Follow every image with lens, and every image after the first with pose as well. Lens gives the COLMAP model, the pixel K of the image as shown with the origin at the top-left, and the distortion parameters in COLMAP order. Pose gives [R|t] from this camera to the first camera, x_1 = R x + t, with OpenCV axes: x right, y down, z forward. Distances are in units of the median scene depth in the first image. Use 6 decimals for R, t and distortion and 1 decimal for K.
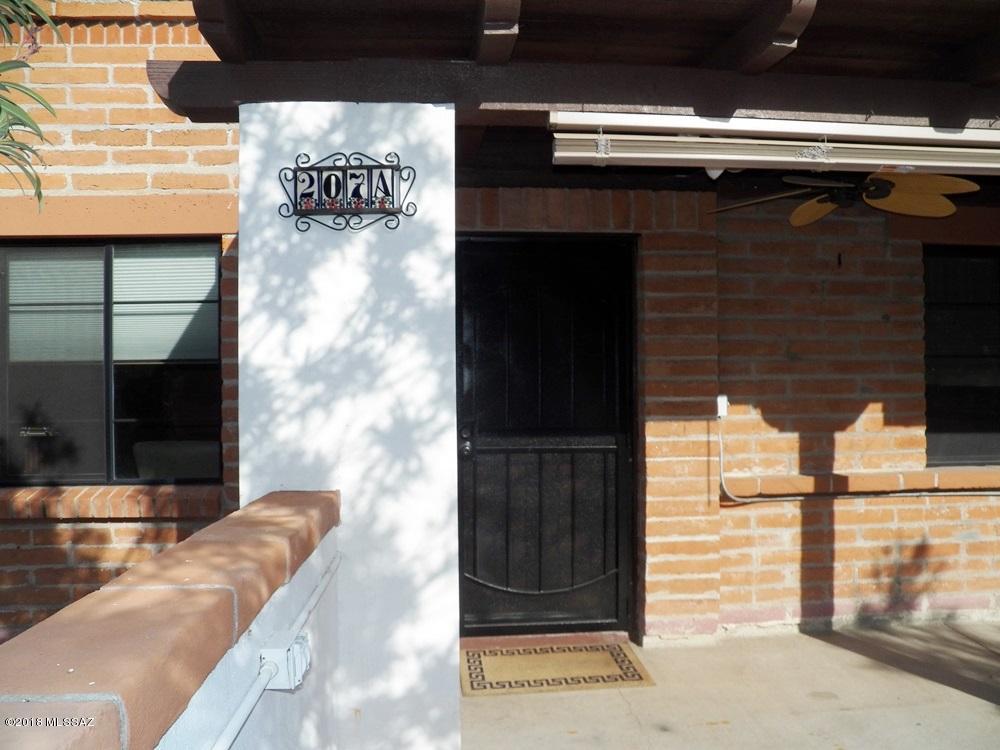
lens RADIAL K [[820.6, 0, 500.0], [0, 820.6, 375.0], [0, 0, 1]] dist [-0.147304, 0.110013]
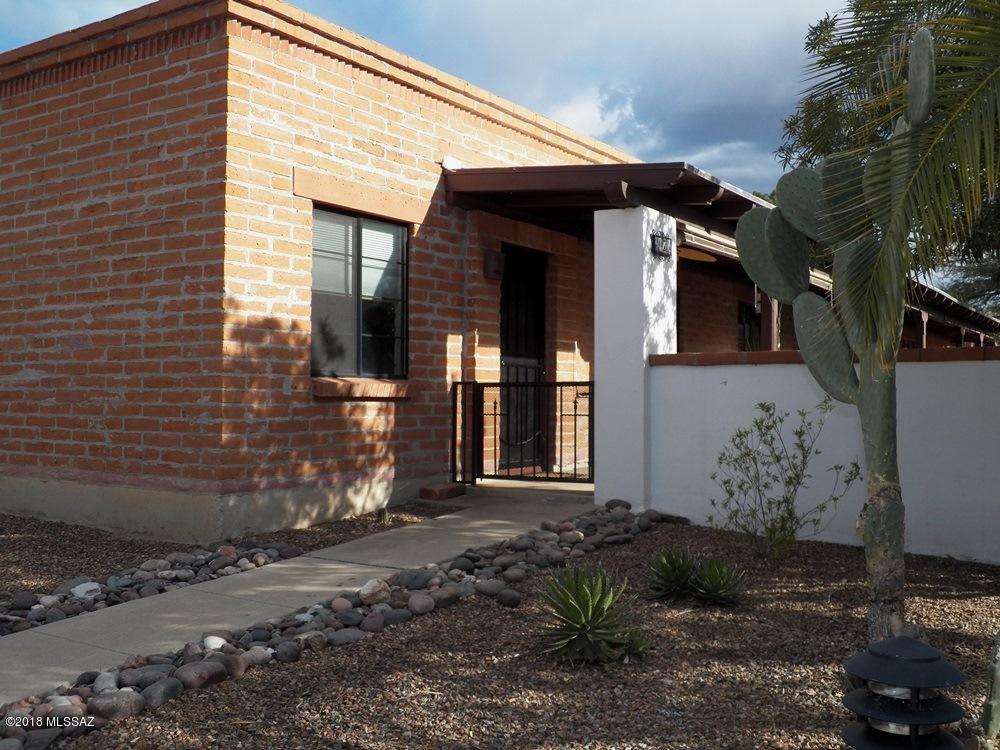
lens RADIAL K [[1036.9, 0, 500.0], [0, 1036.9, 375.0], [0, 0, 1]] dist [-0.097605, 0.034051]
pose [[0.605205, 0.028357, 0.795564, -1.924042], [-0.018408, 0.999597, -0.021627, 0.175125], [-0.795856, -0.001556, 0.605483, -0.401682]]
